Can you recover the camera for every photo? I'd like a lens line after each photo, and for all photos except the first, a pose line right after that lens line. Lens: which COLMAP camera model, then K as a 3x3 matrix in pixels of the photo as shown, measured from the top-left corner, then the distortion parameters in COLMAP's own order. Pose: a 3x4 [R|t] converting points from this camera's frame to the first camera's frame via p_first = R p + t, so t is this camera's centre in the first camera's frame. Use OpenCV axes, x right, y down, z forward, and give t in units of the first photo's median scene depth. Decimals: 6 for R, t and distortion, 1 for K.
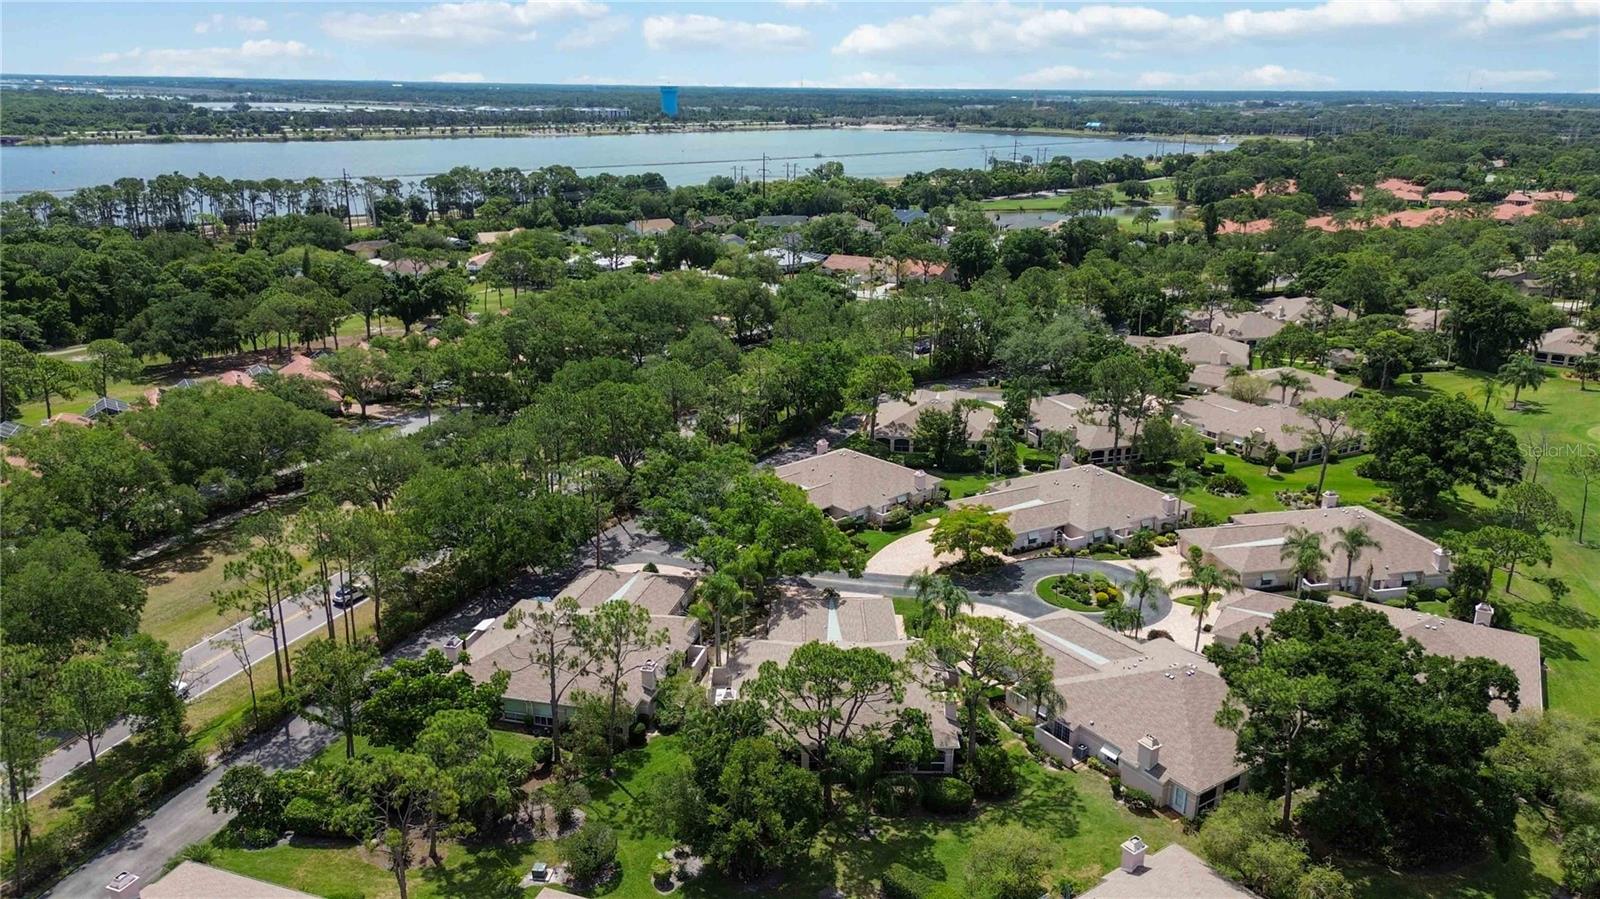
lens RADIAL K [[1126.7, 0, 800.0], [0, 1126.7, 449.5], [0, 0, 1]] dist [0.112810, -0.116058]
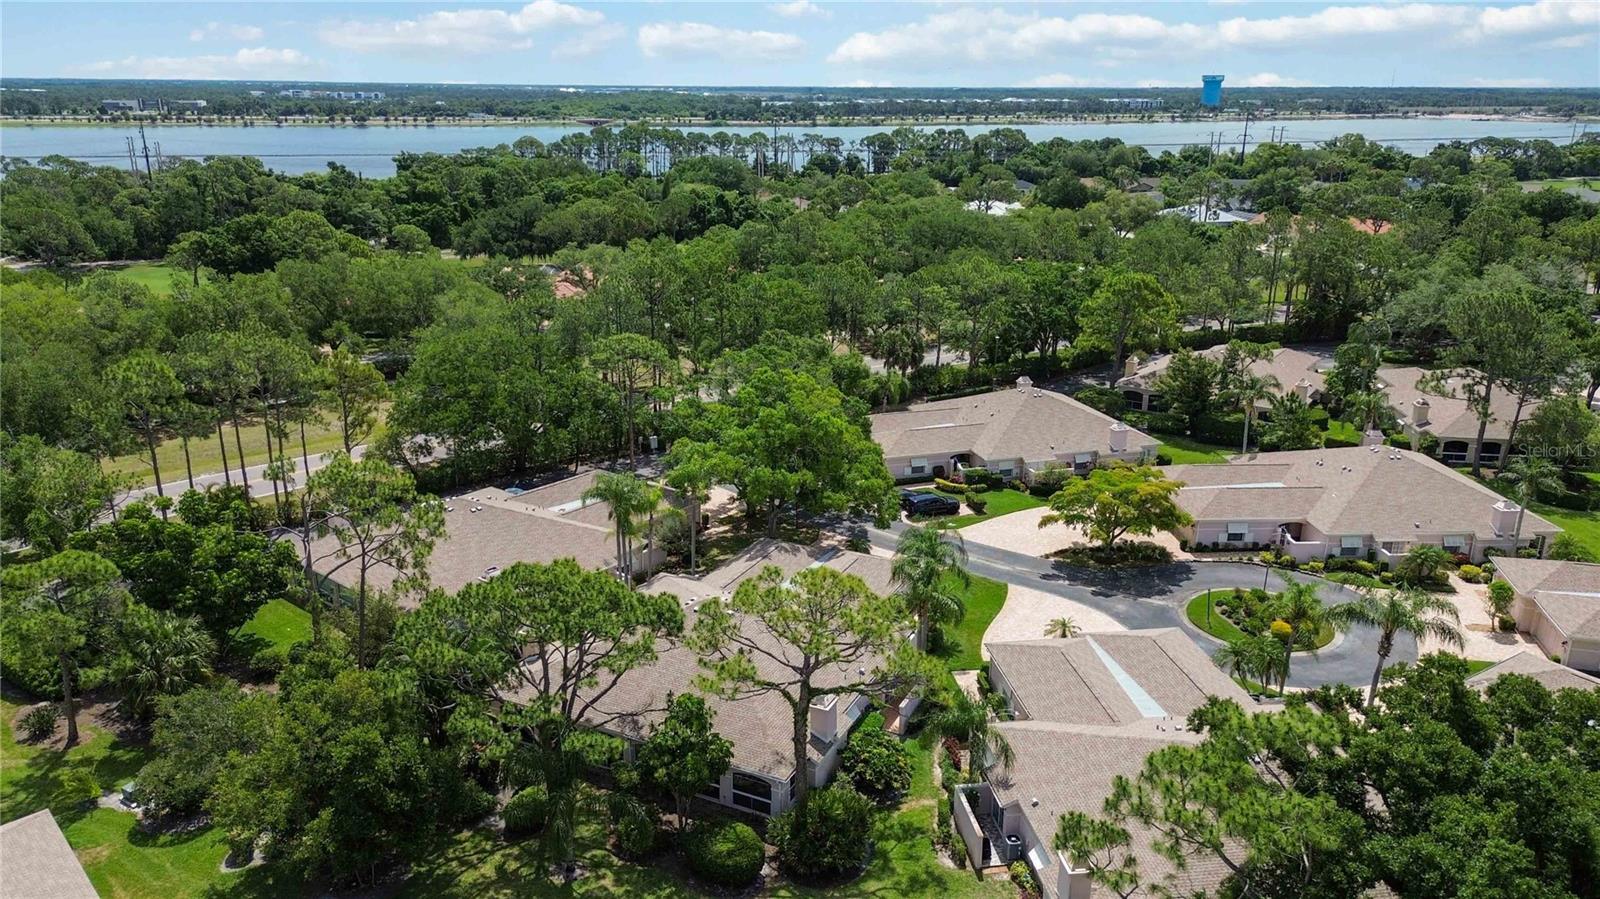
lens RADIAL K [[1132.4, 0, 800.0], [0, 1132.4, 449.5], [0, 0, 1]] dist [0.037587, -0.008021]
pose [[0.896423, 0.128529, -0.424153, 0.205346], [-0.129574, 0.991215, 0.026516, 0.037427], [0.423835, 0.031190, 0.905202, 0.243175]]
